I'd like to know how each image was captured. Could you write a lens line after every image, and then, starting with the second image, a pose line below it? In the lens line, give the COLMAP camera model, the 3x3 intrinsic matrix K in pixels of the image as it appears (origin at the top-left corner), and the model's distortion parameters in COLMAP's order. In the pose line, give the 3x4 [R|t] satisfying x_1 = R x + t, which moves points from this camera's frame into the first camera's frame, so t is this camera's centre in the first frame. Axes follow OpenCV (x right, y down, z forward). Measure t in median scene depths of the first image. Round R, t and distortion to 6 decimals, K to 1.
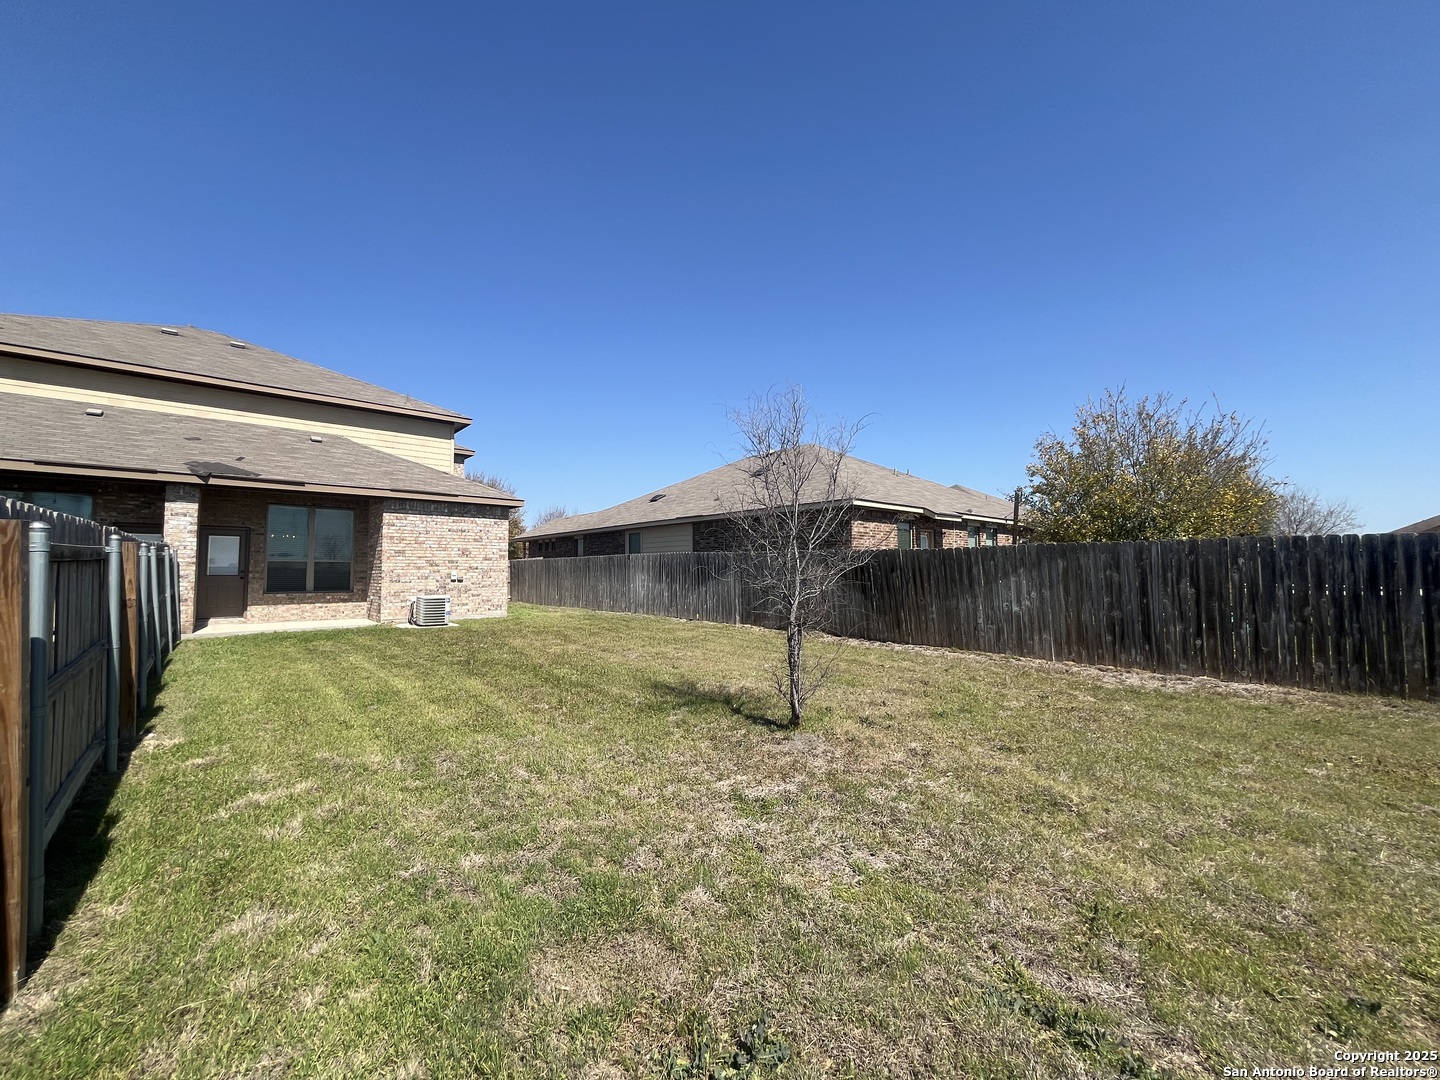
lens RADIAL K [[575.8, 0, 720.0], [0, 575.8, 540.0], [0, 0, 1]] dist [-0.006139, -0.000321]
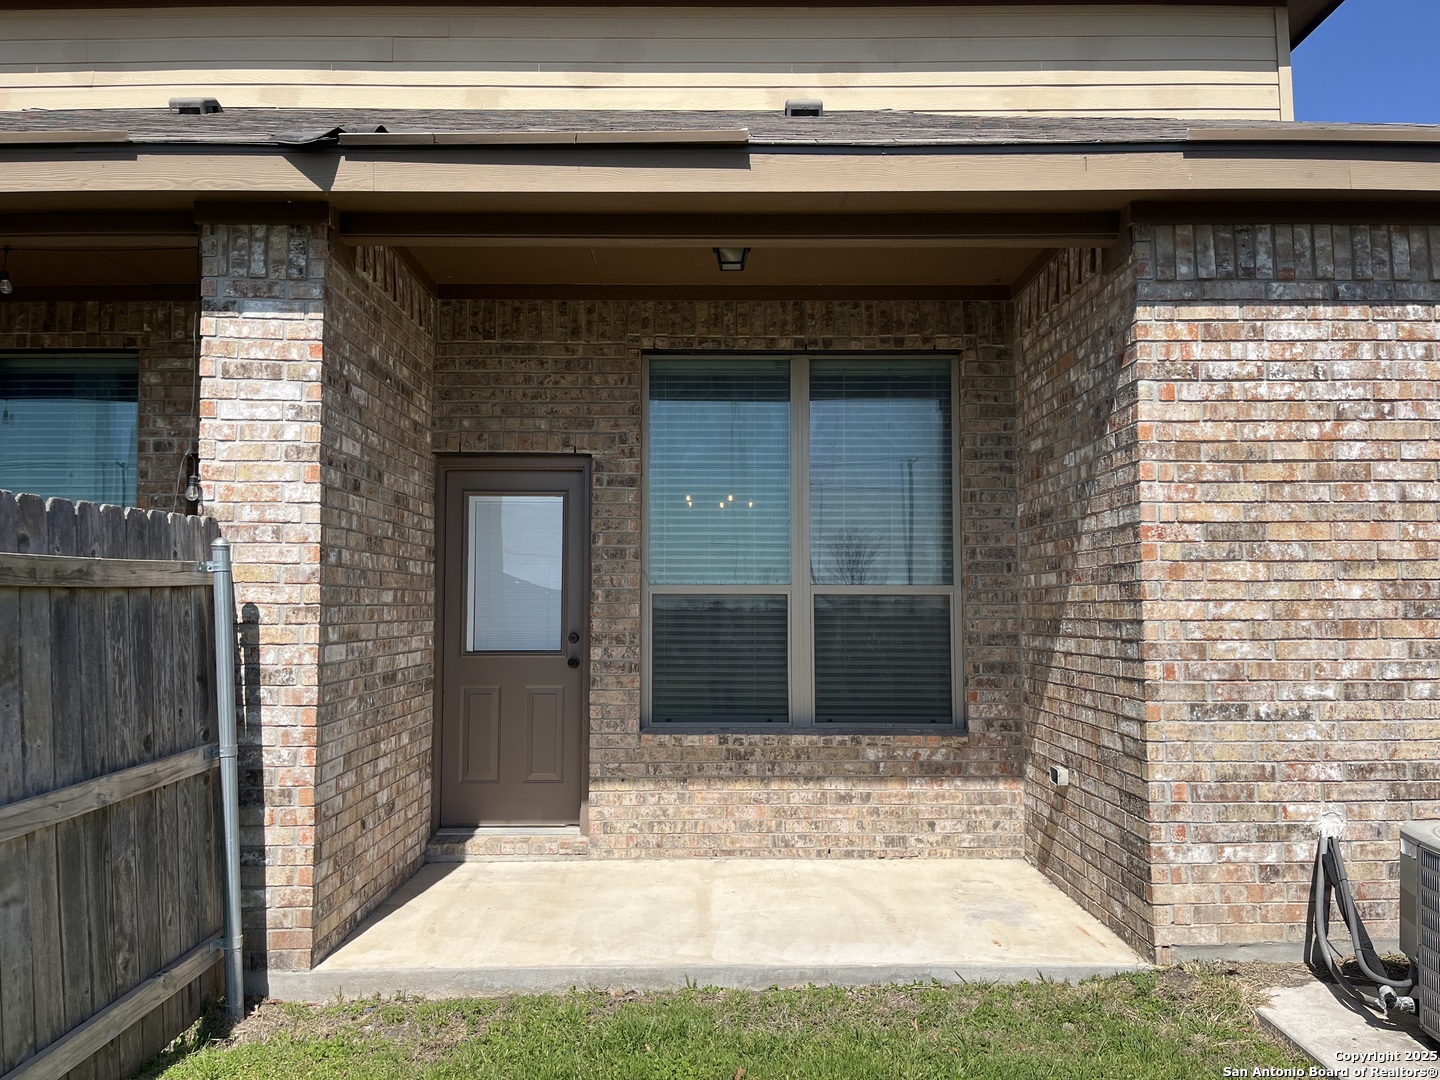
lens RADIAL K [[1084.1, 0, 720.0], [0, 1084.1, 540.0], [0, 0, 1]] dist [0.001819, 0.000150]
pose [[0.760428, -0.038207, -0.648297, -0.475639], [0.035078, 0.999227, -0.017744, 0.023487], [0.648474, -0.009248, 0.761181, 0.677305]]
